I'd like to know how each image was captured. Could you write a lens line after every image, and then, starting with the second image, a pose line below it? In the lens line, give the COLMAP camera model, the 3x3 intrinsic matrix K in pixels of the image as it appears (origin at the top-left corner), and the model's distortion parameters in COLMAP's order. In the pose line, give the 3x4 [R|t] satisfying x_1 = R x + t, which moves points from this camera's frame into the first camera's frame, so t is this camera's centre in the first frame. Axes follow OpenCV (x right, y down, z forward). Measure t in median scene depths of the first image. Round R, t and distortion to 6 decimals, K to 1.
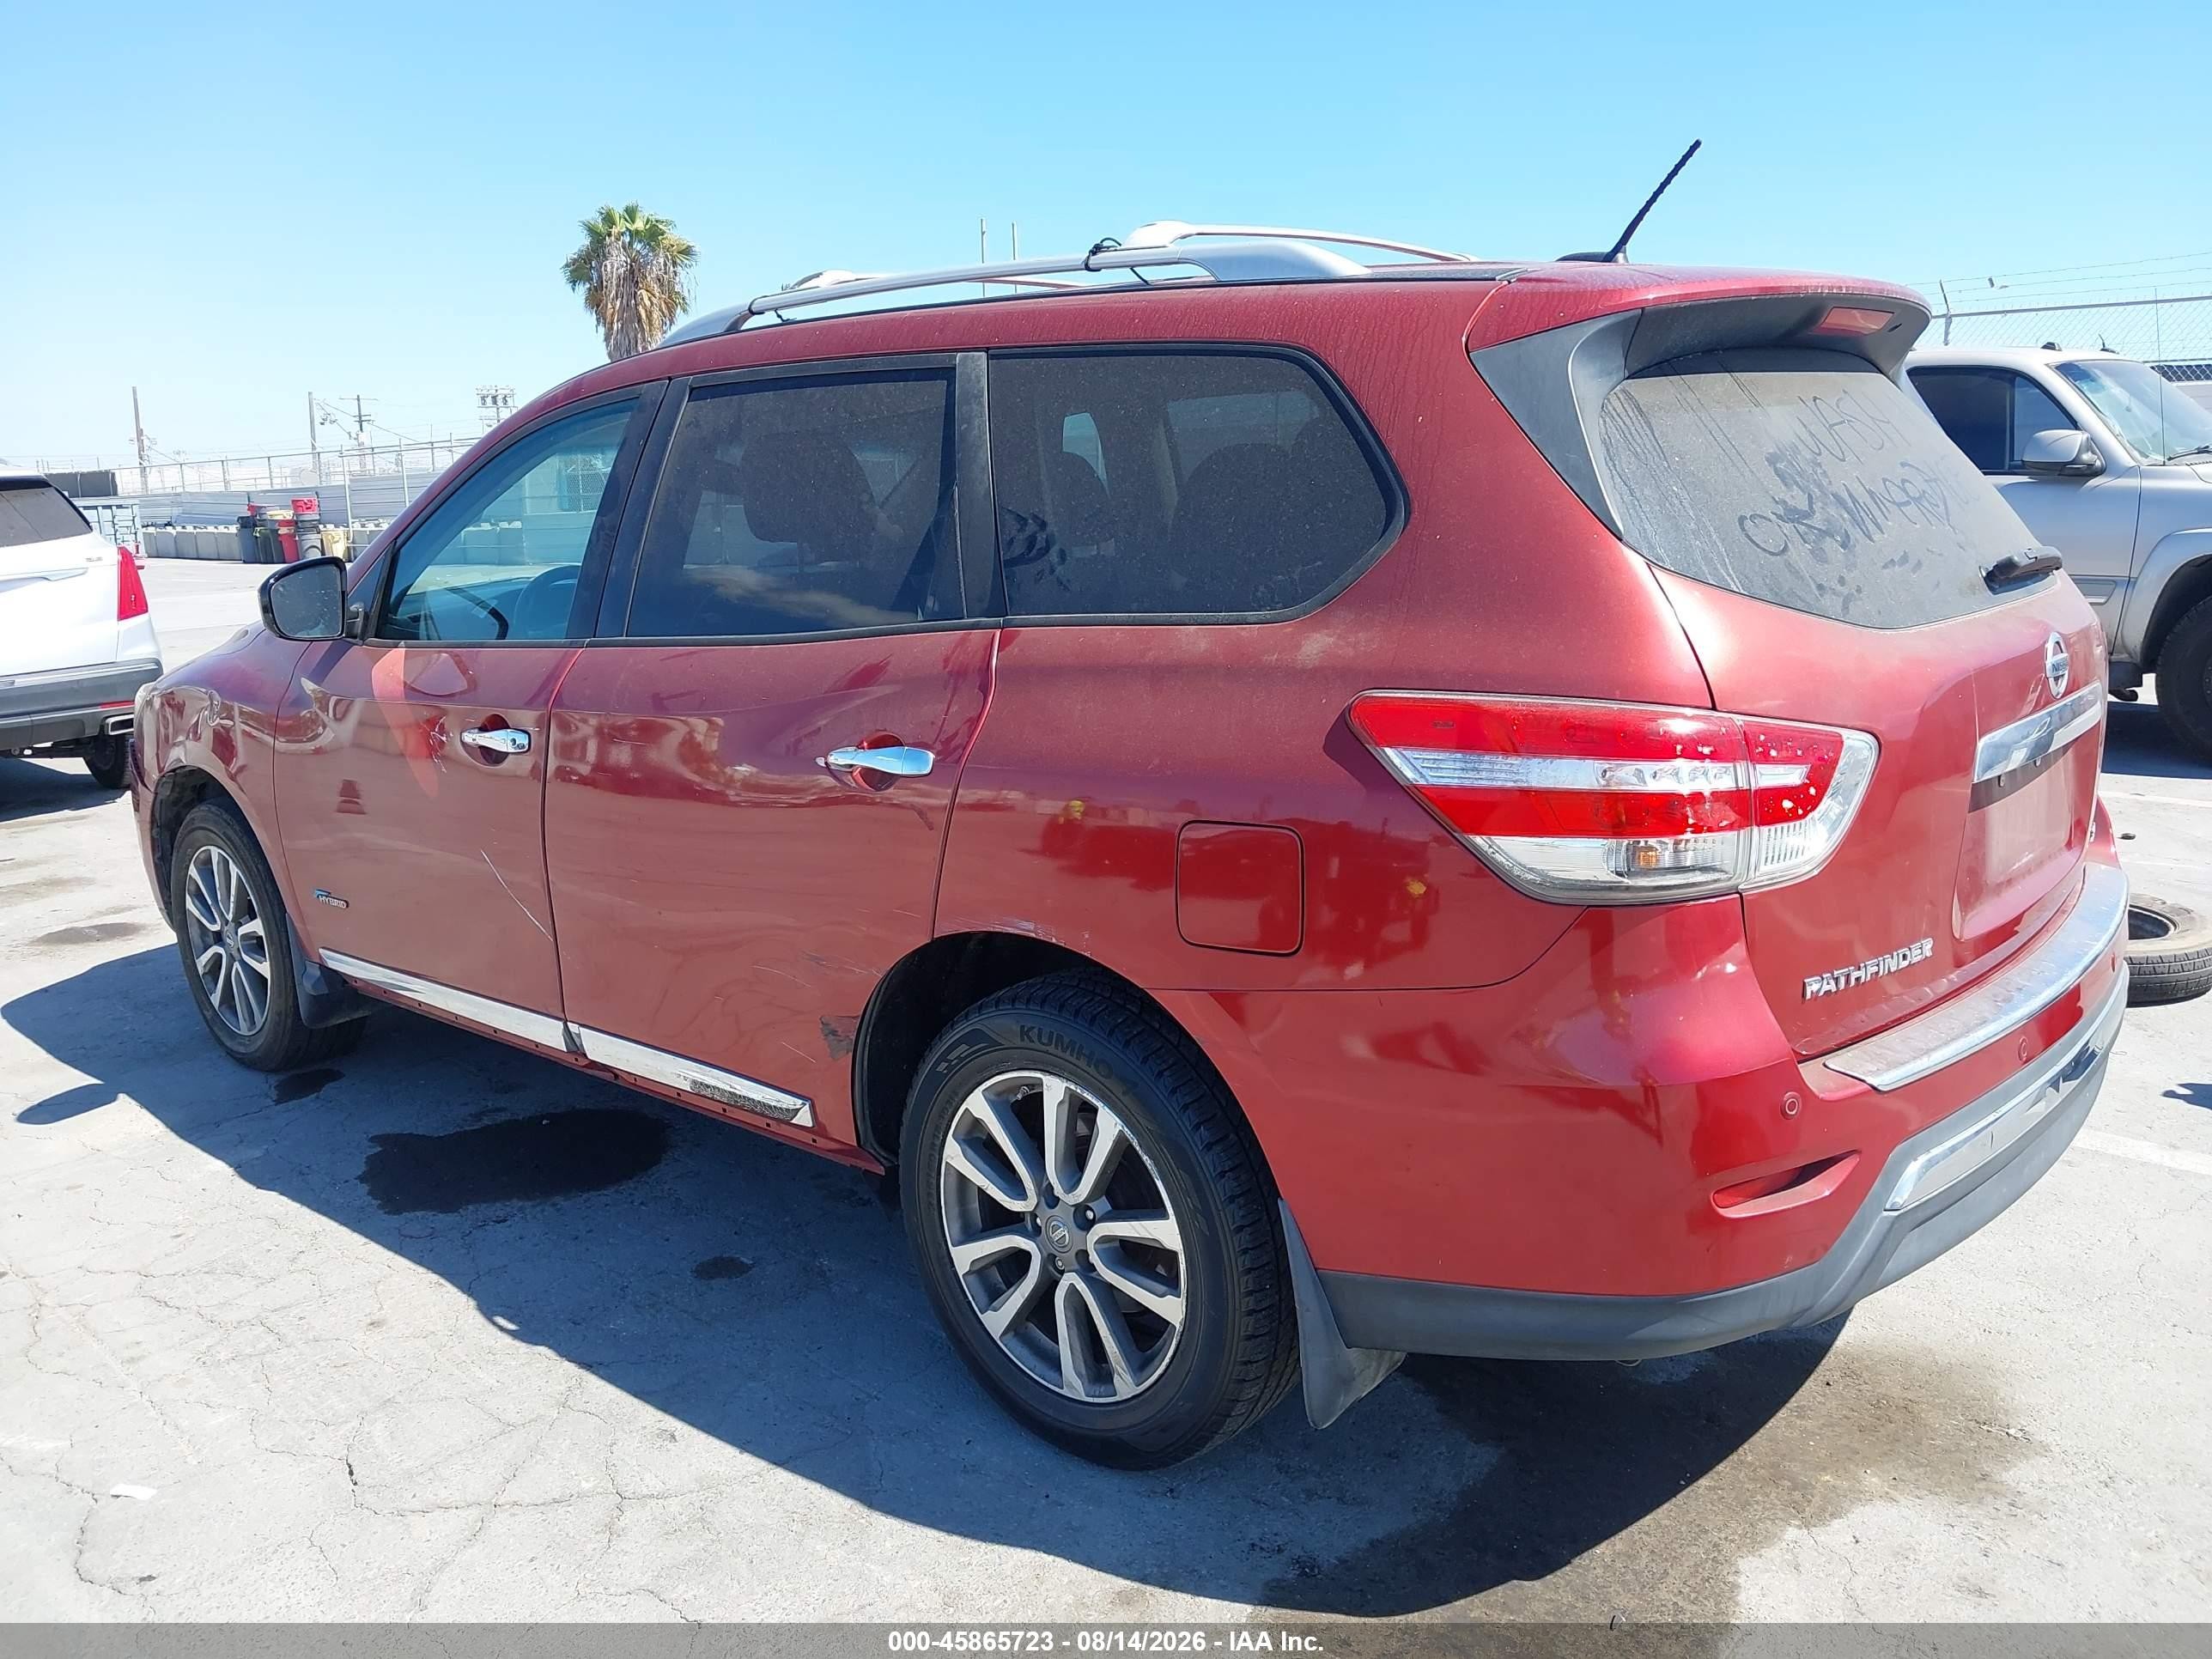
lens RADIAL K [[1793.1, 0, 1073.2], [0, 1793.1, 797.5], [0, 0, 1]] dist [0.008174, -0.001106]
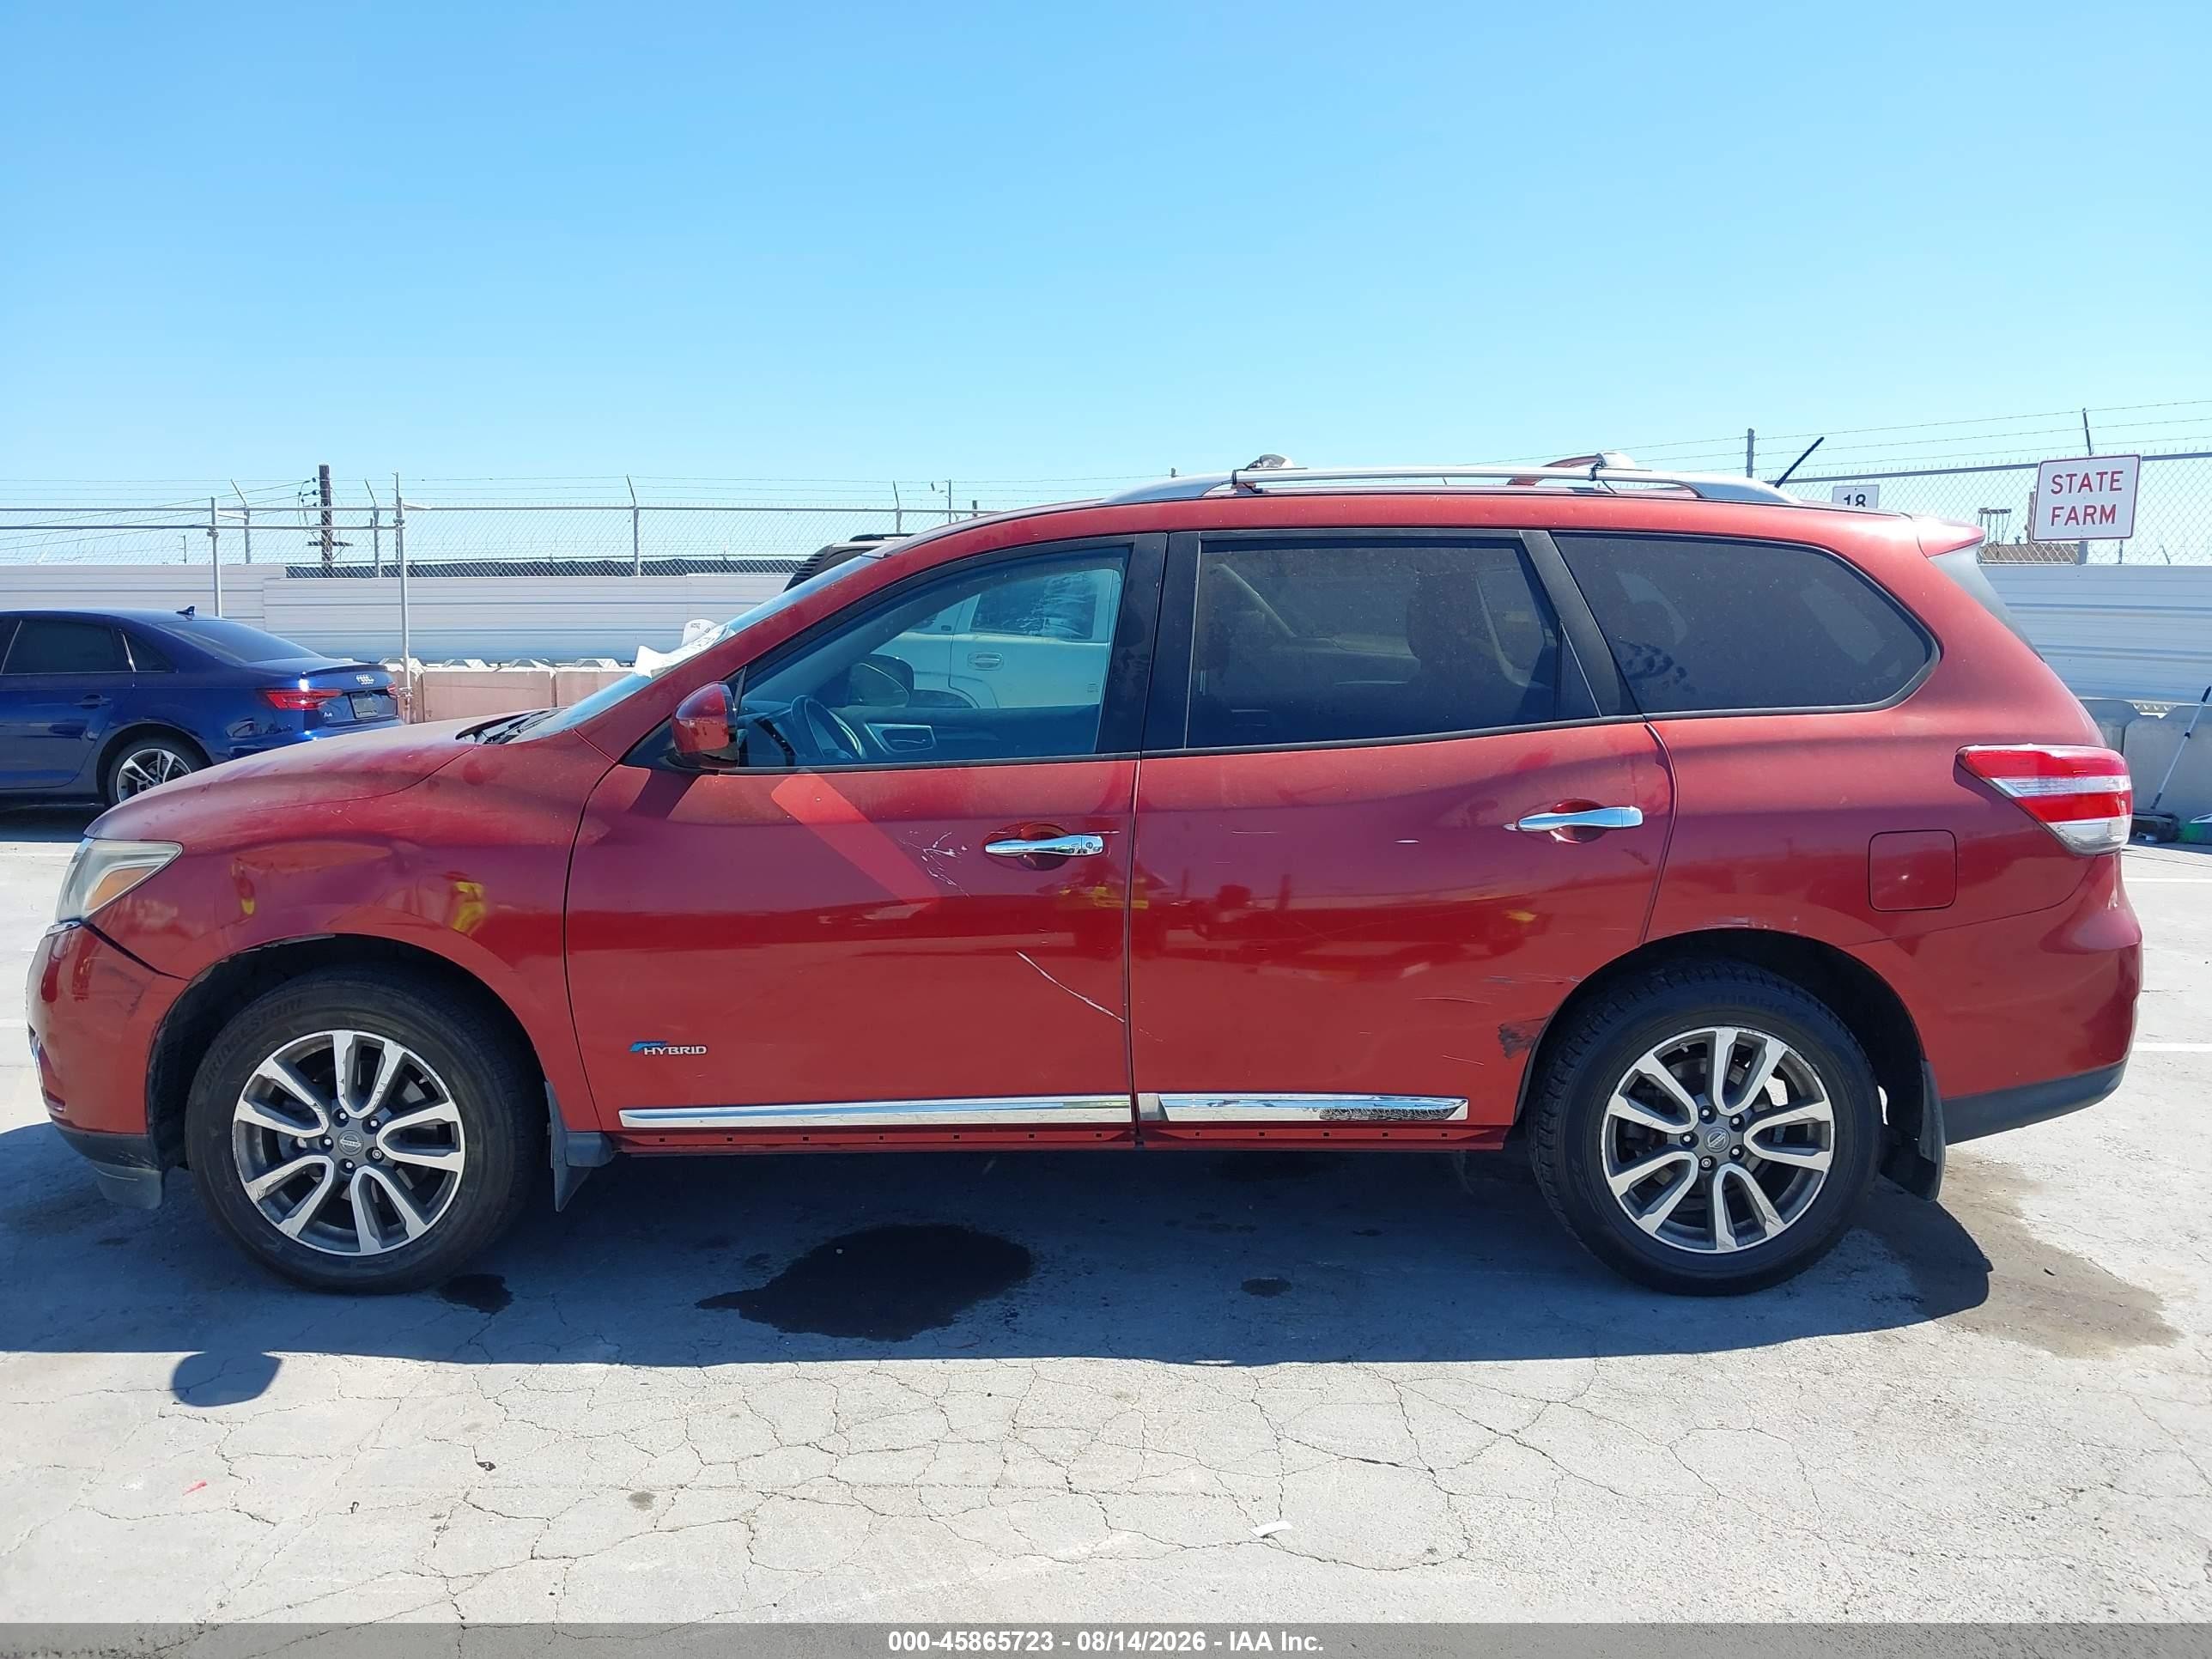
lens RADIAL K [[1732.1, 0, 1106.0], [0, 1732.1, 829.5], [0, 0, 1]] dist [0.008507, 0.003062]
pose [[0.738879, -0.044986, 0.672335, -1.013148], [0.098592, 0.994249, -0.041825, 0.004516], [-0.666586, 0.097191, 0.739065, 0.210561]]
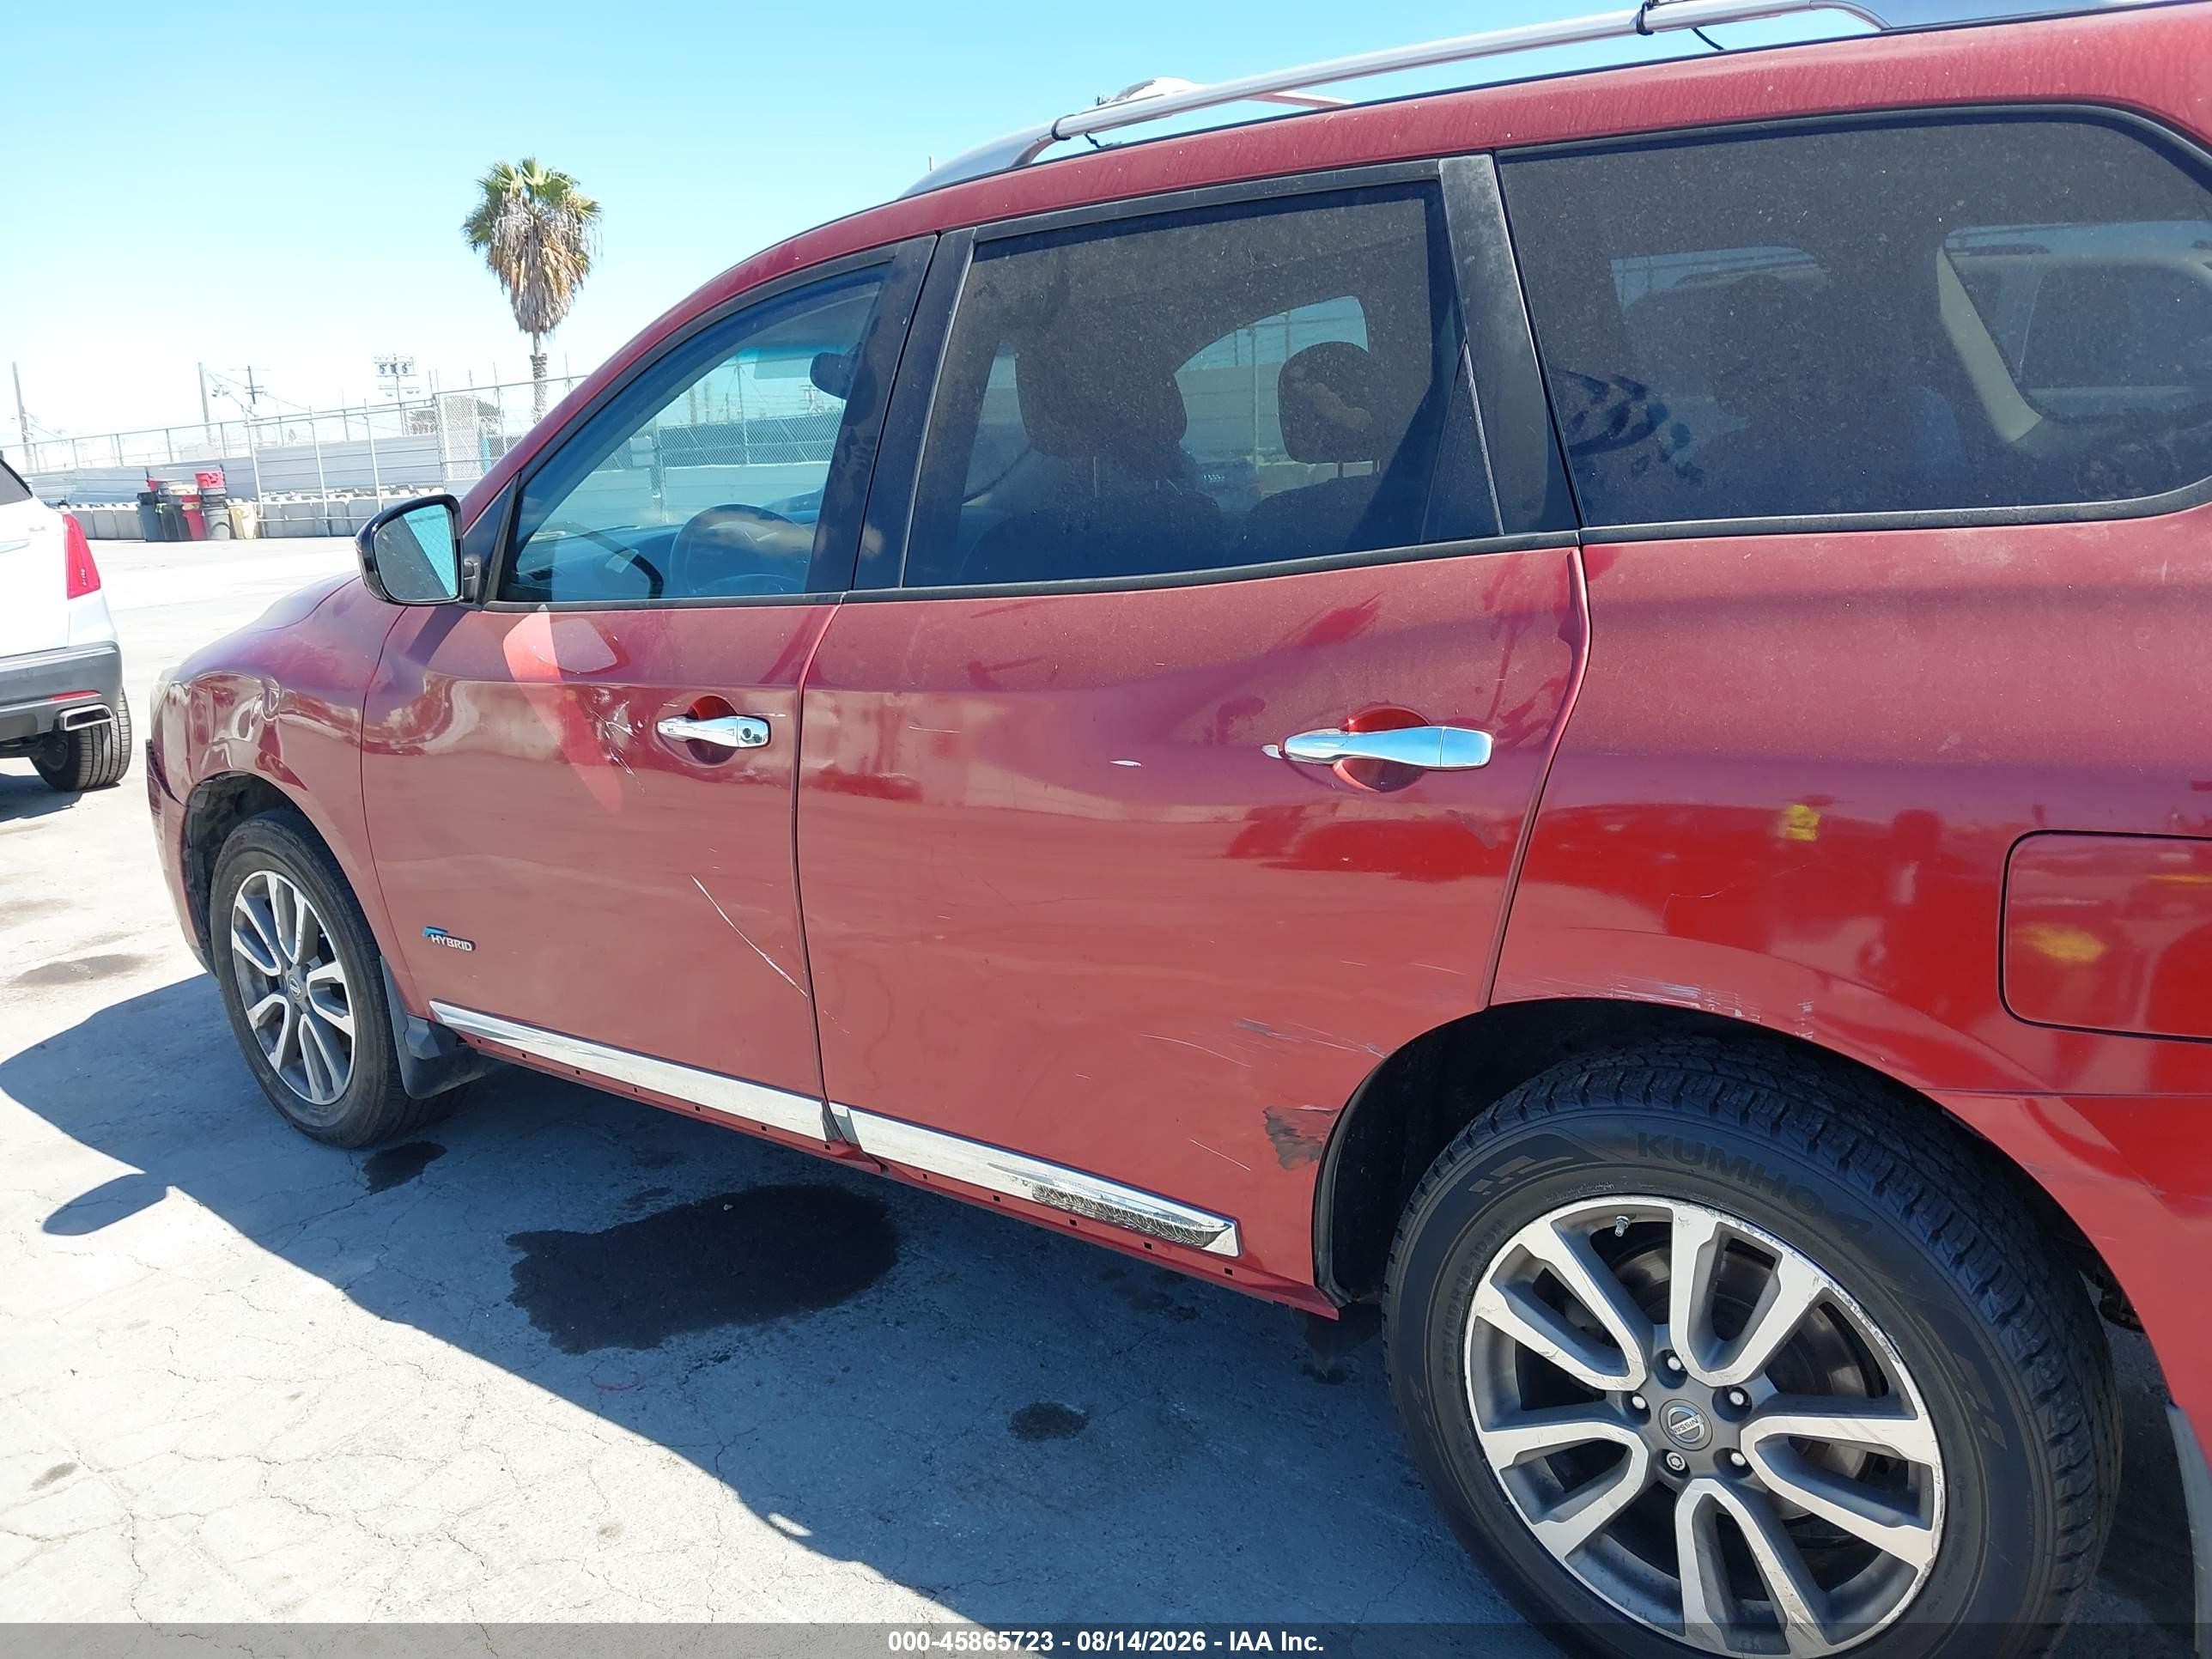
lens RADIAL K [[1817.5, 0, 1074.2], [0, 1817.5, 817.7], [0, 0, 1]] dist [0.010574, -0.002289]
pose [[0.998821, -0.032295, 0.036246, -0.203314], [0.031113, 0.998980, 0.032714, -0.016123], [-0.037265, -0.031548, 0.998807, 0.243460]]
